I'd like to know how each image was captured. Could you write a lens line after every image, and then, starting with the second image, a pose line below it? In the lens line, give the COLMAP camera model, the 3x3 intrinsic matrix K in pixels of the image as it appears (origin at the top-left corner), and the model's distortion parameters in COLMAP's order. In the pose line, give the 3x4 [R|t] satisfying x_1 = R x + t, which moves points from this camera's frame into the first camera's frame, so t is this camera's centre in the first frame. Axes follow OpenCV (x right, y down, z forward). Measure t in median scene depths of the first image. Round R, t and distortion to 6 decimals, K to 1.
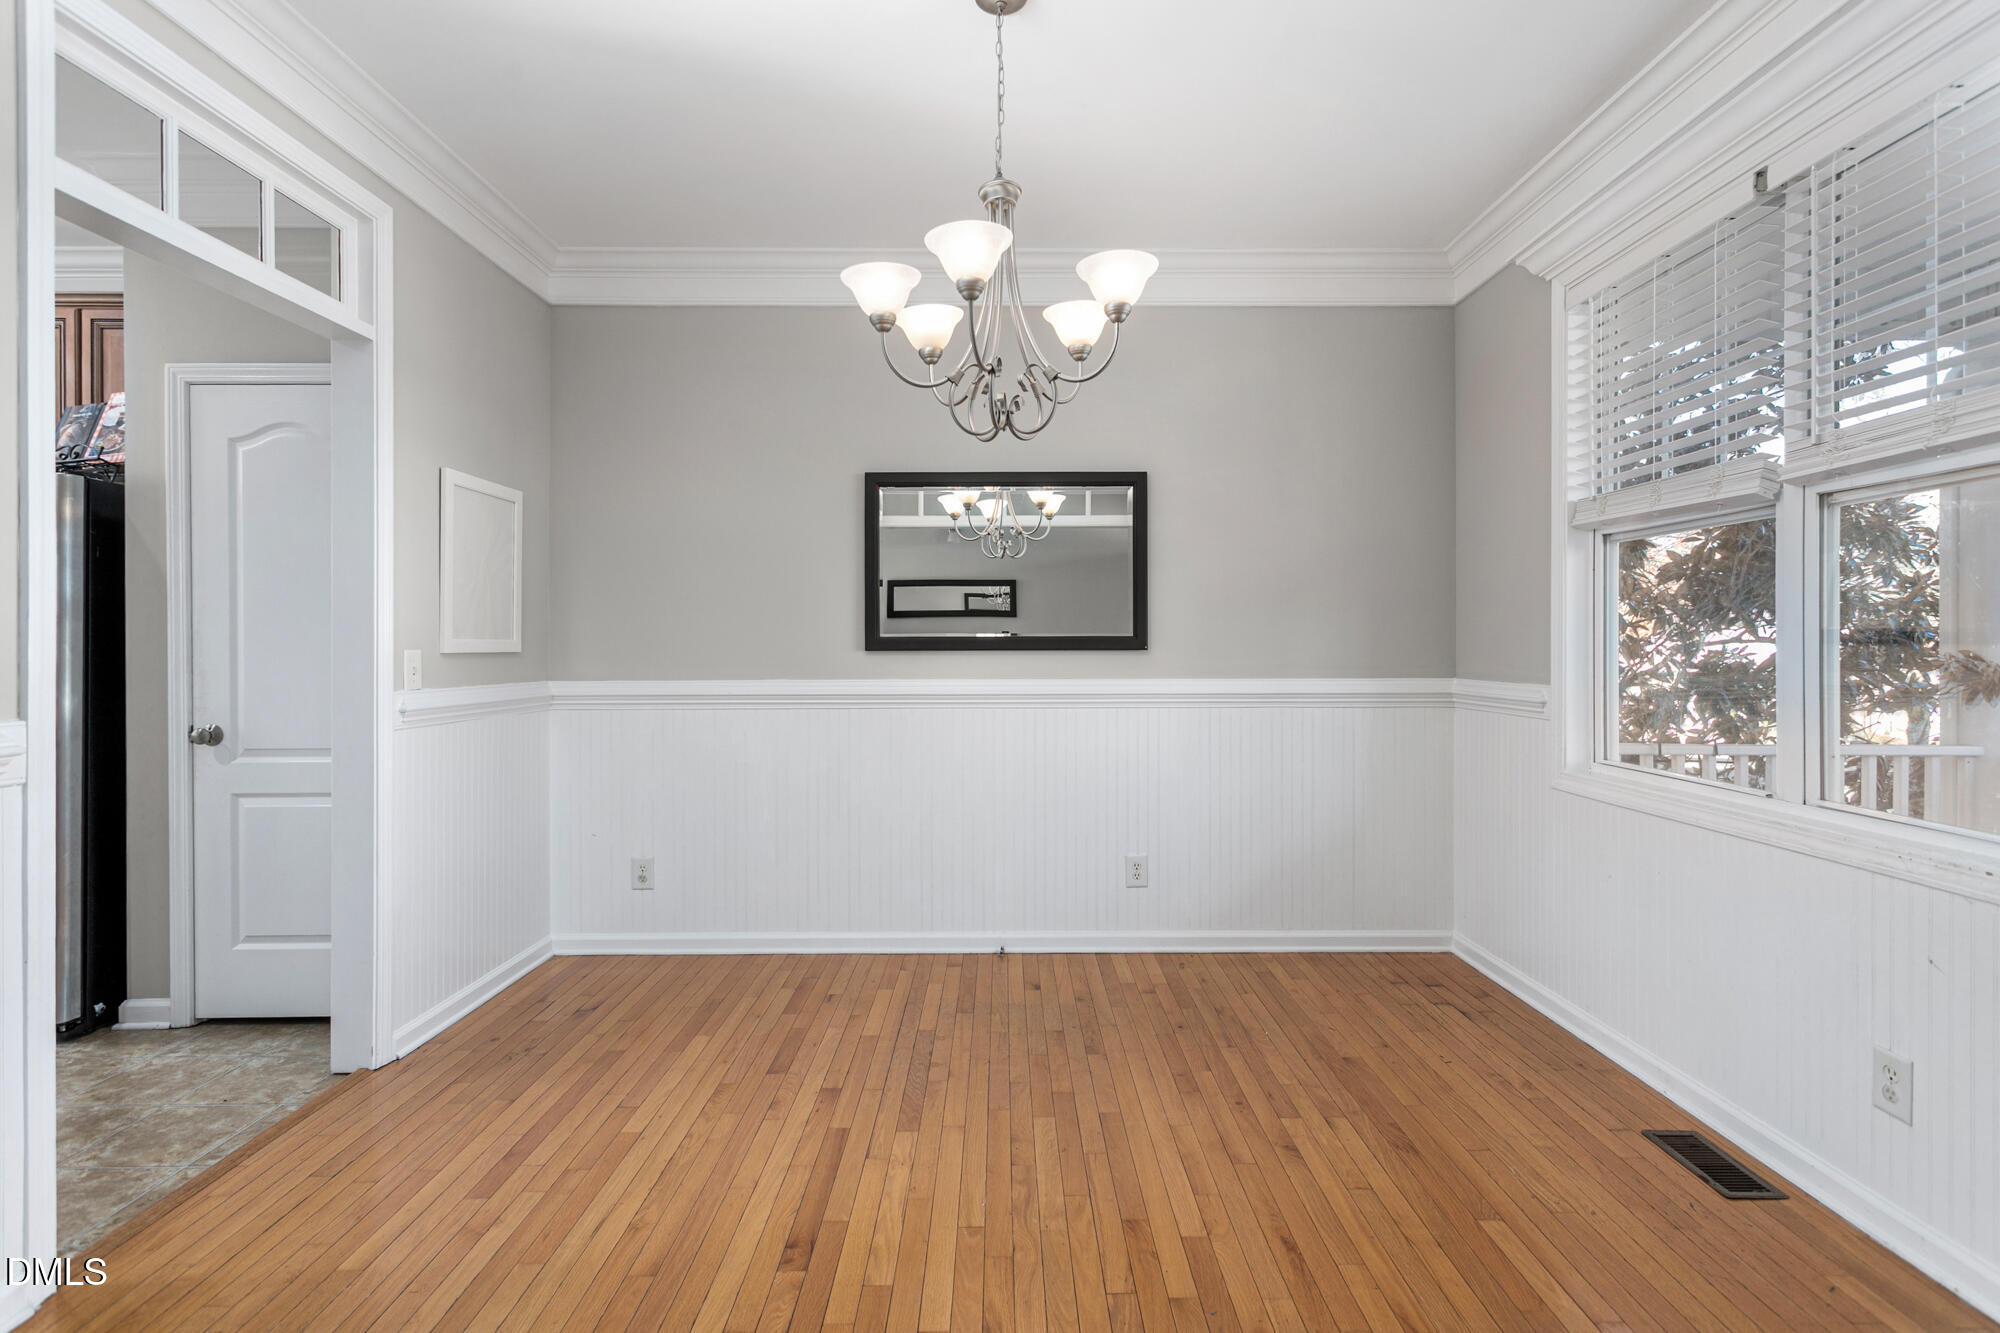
lens RADIAL K [[978.7, 0, 1009.1], [0, 978.7, 651.6], [0, 0, 1]] dist [0.001449, 0.001036]
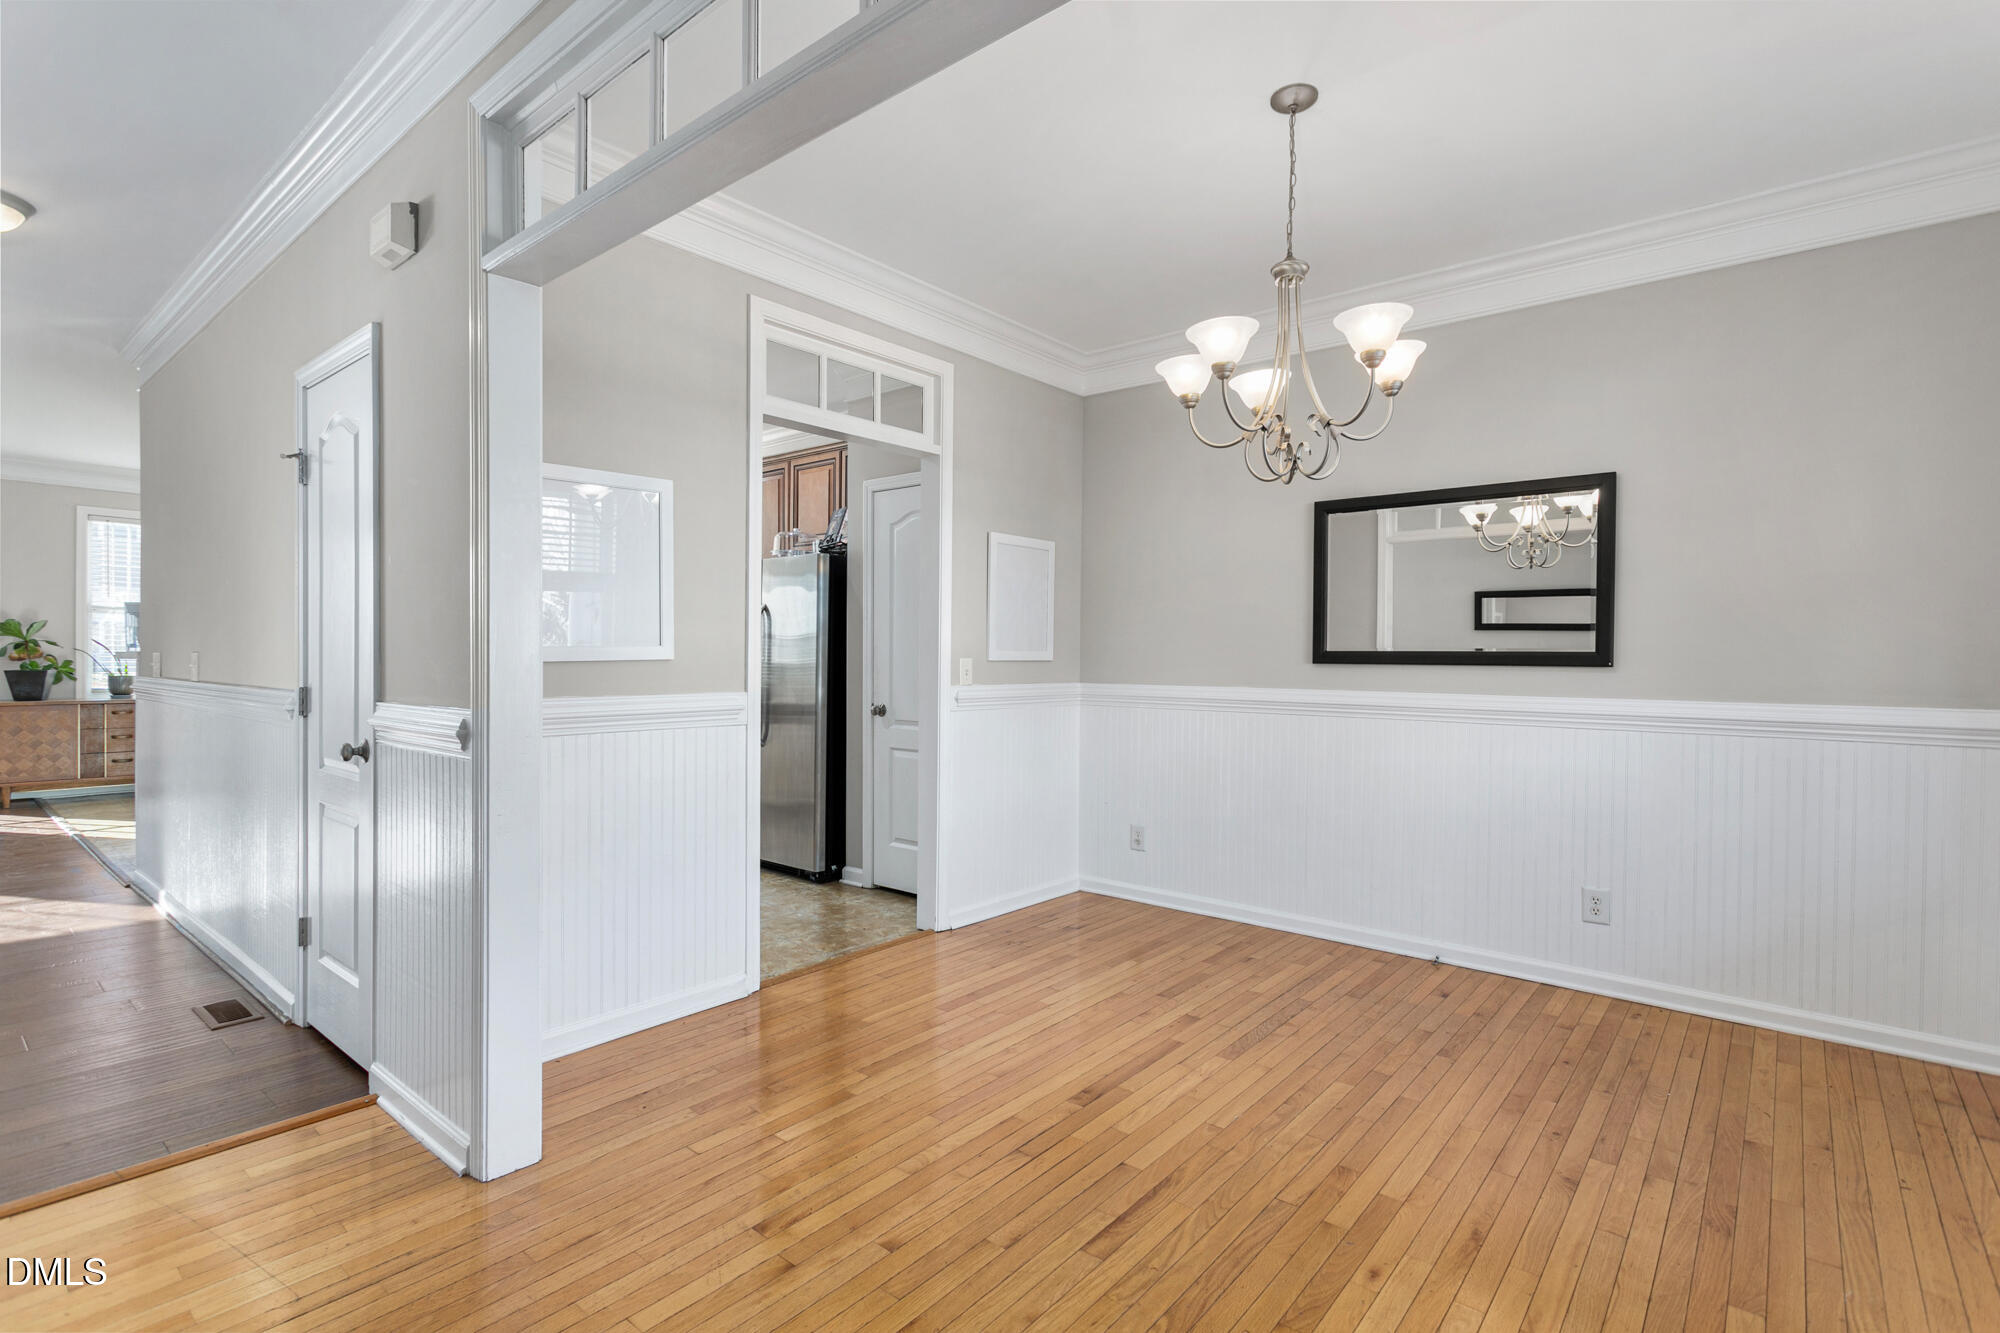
lens RADIAL K [[956.5, 0, 984.9], [0, 956.5, 672.3], [0, 0, 1]] dist [-0.003501, 0.000224]
pose [[0.753872, 0.020552, -0.656699, 0.348864], [-0.013638, 0.999785, 0.015634, -0.002977], [0.656879, -0.002830, 0.753990, -0.070948]]
